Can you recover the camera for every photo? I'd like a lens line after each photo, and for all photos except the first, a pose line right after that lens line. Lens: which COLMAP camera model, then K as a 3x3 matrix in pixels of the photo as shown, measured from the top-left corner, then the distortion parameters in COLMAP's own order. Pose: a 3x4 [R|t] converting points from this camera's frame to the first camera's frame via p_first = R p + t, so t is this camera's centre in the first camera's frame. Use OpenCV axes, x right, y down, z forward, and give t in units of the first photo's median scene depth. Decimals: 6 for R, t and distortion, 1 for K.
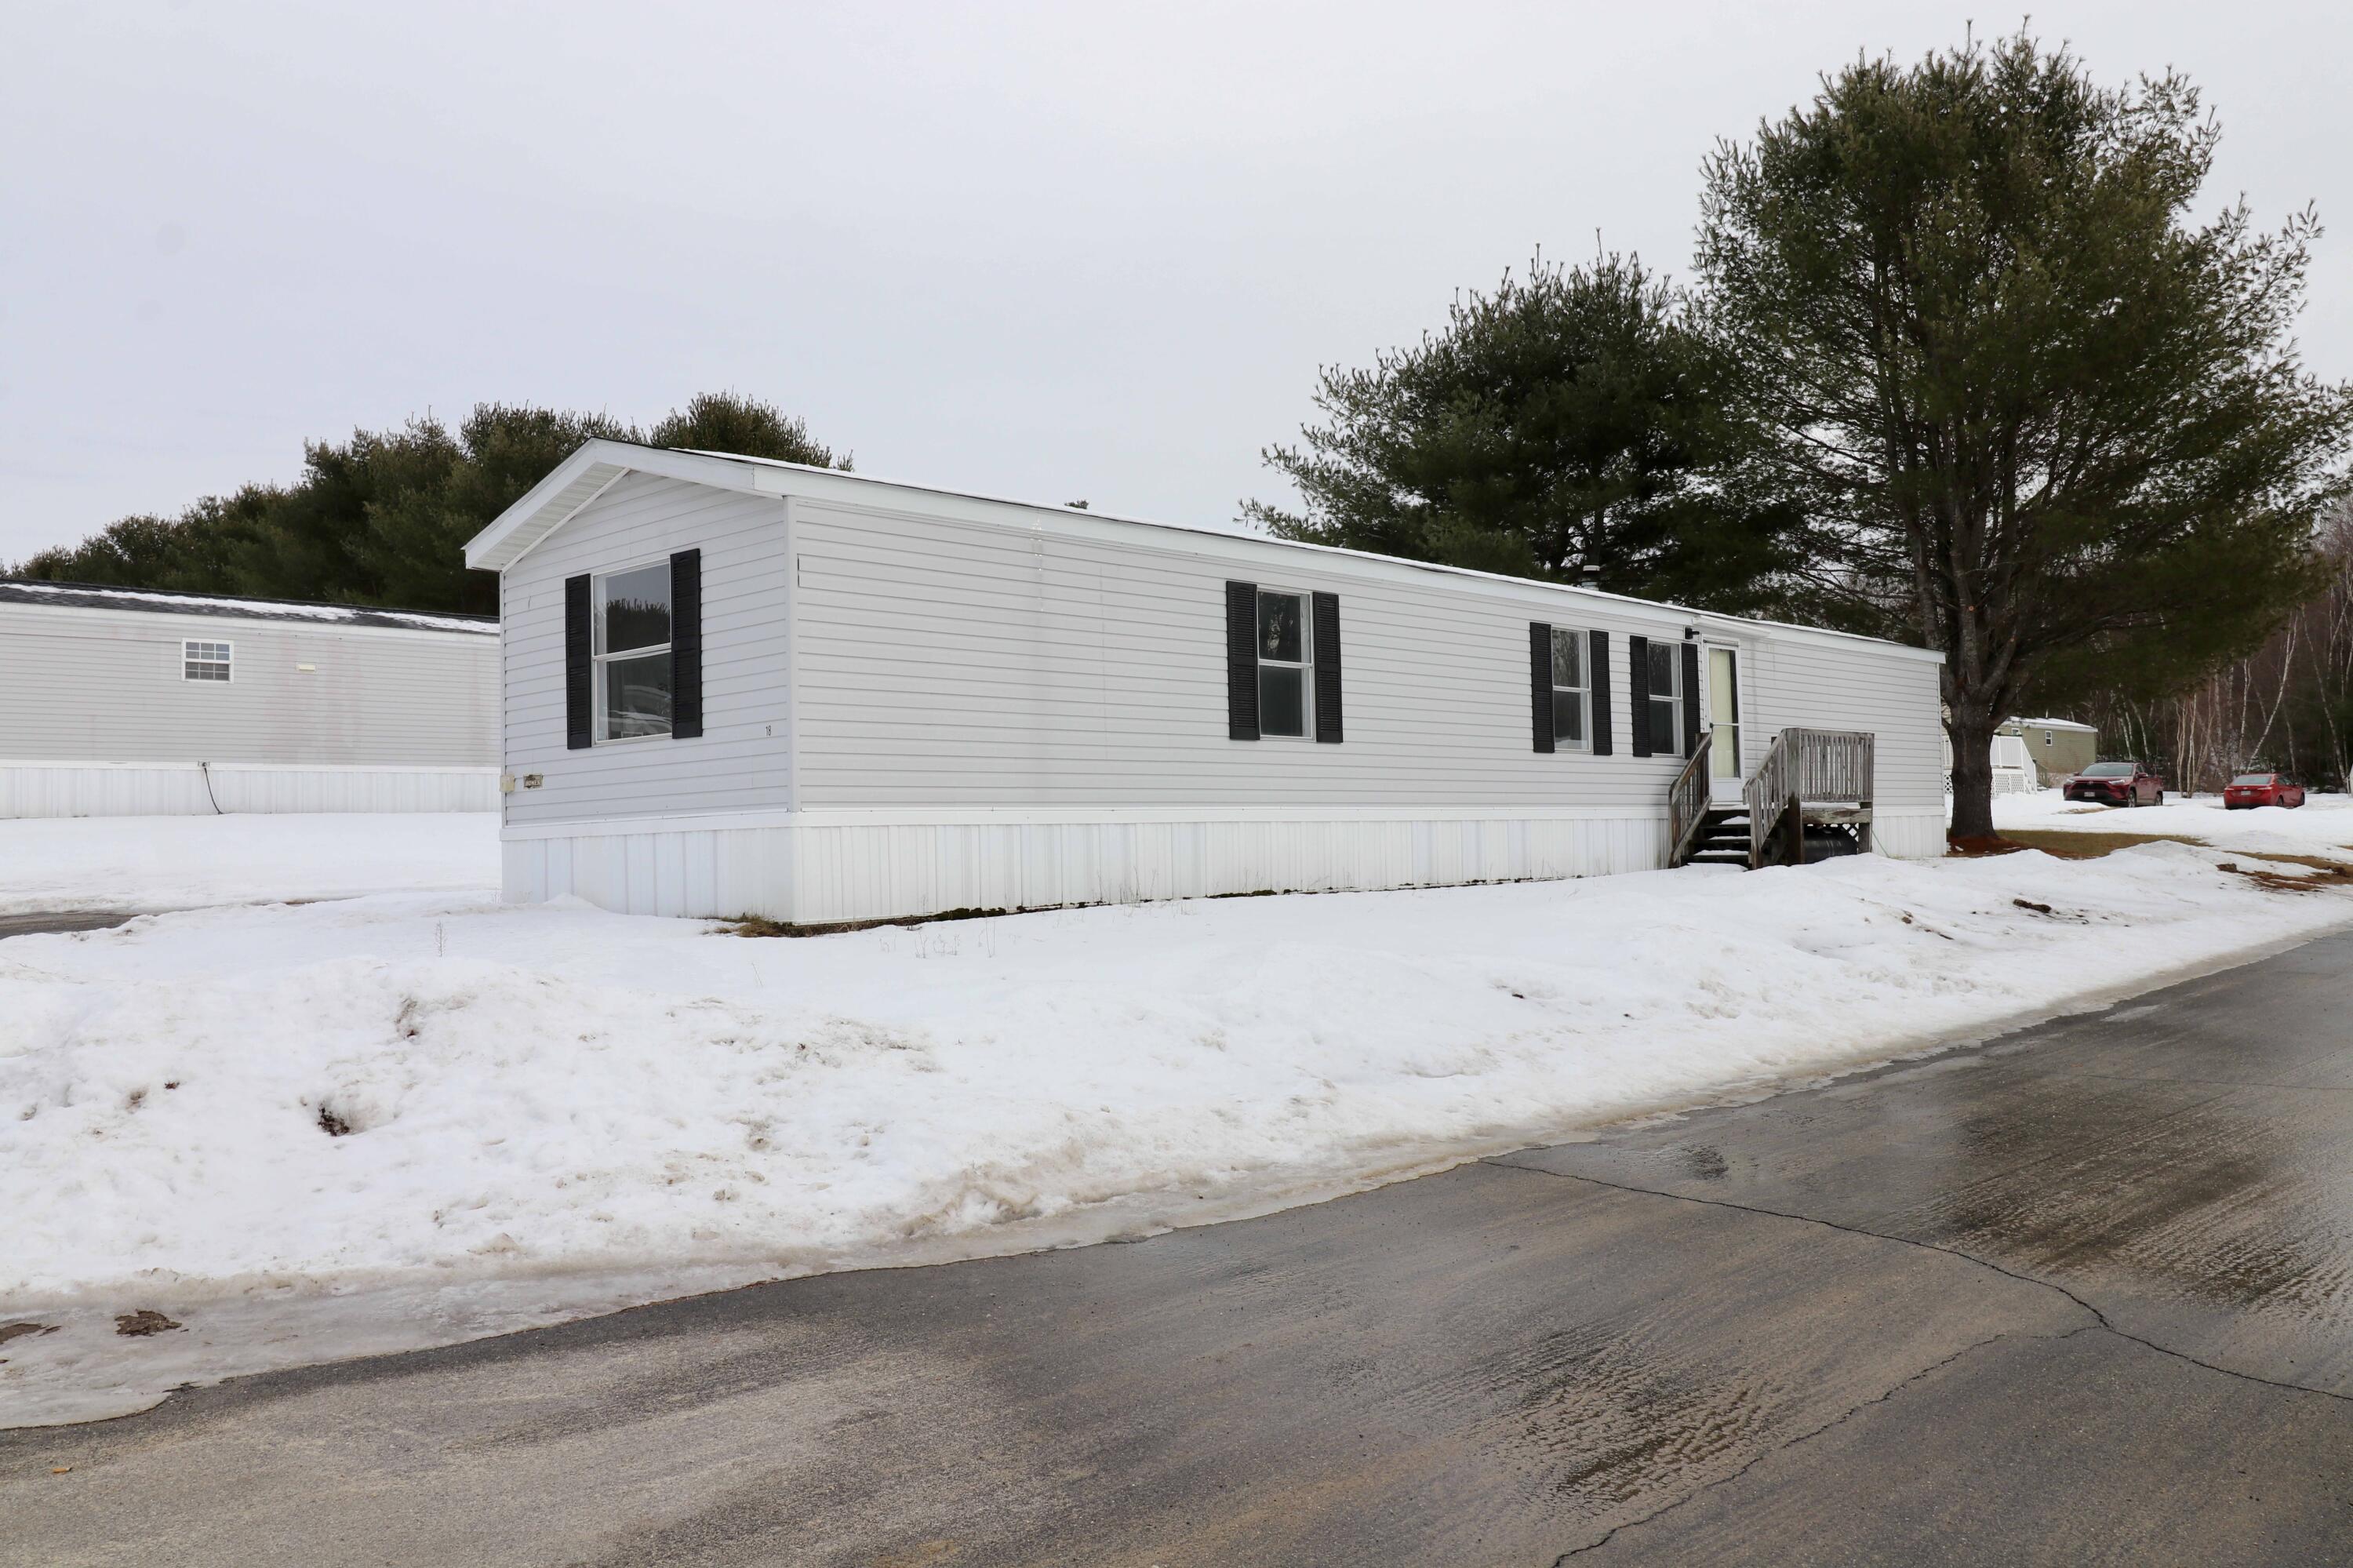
lens RADIAL K [[1817.3, 0, 1176.5], [0, 1817.3, 784.0], [0, 0, 1]] dist [0.002929, -0.000604]
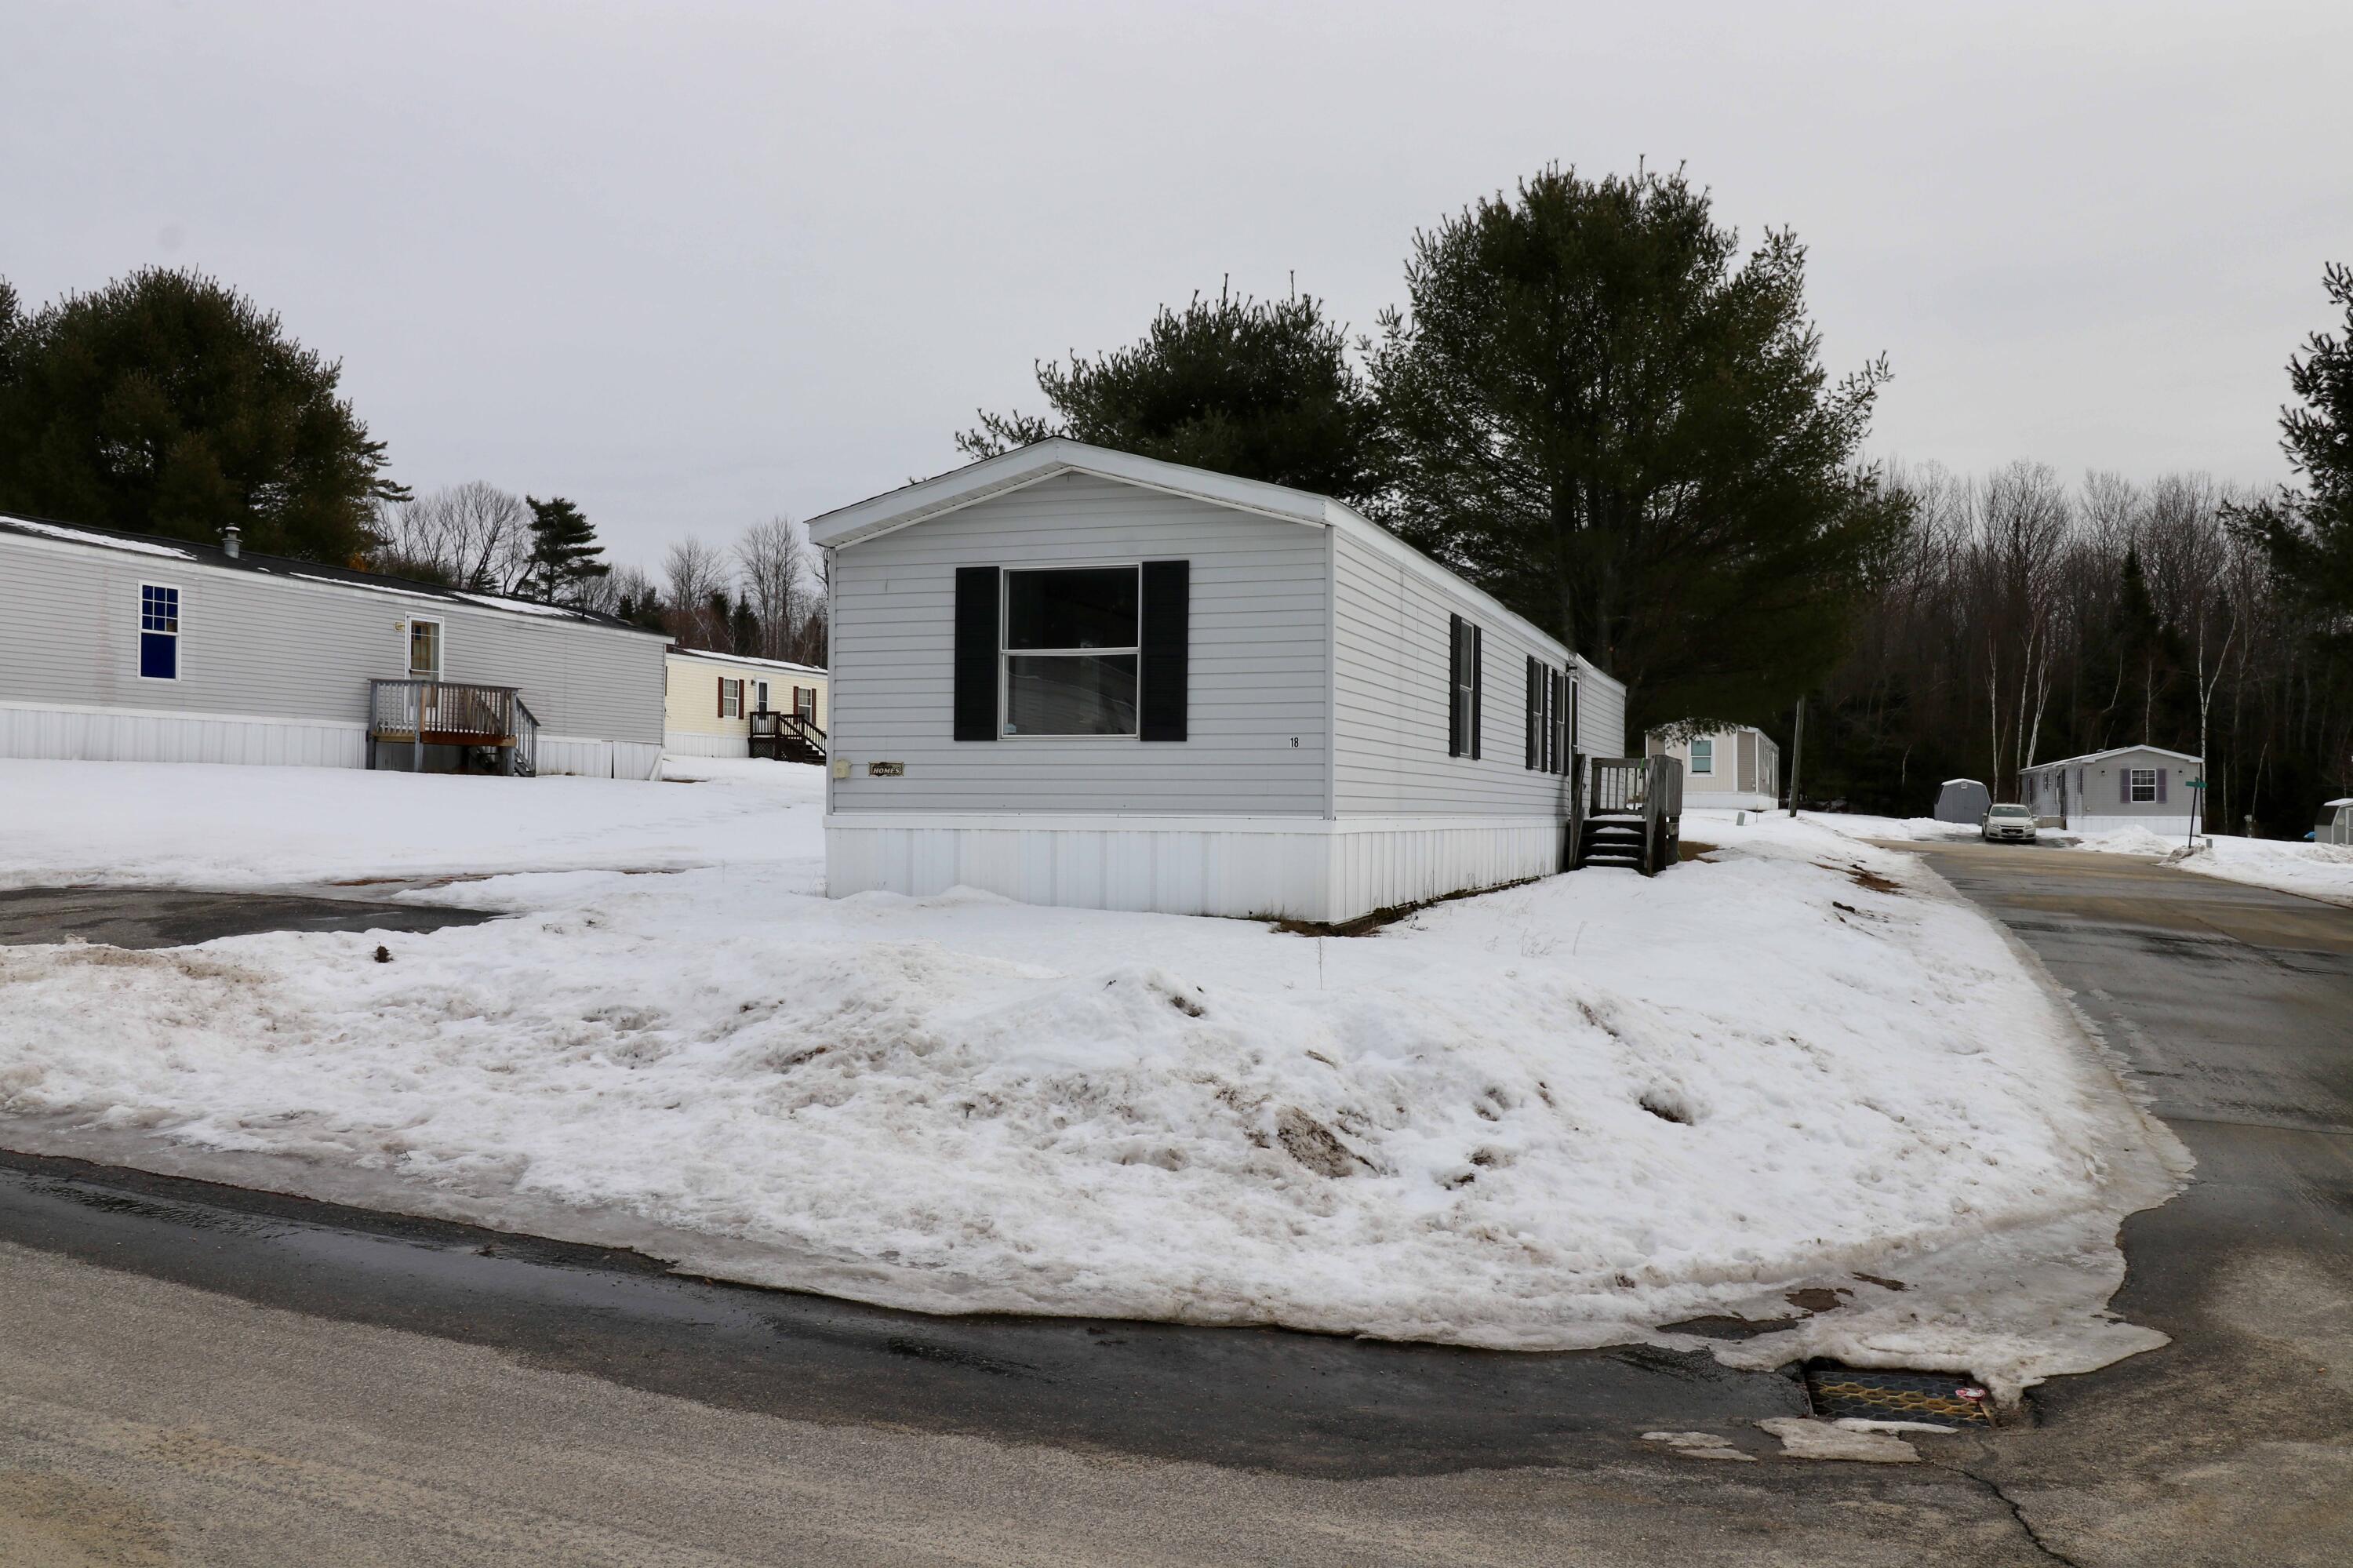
lens RADIAL K [[1850.2, 0, 1176.5], [0, 1850.2, 784.0], [0, 0, 1]] dist [0.010147, -0.008311]
pose [[0.907594, 0.039494, 0.417987, -0.626609], [-0.047098, 0.998859, 0.007888, -0.008588], [-0.417199, -0.026845, 0.908419, 0.032967]]
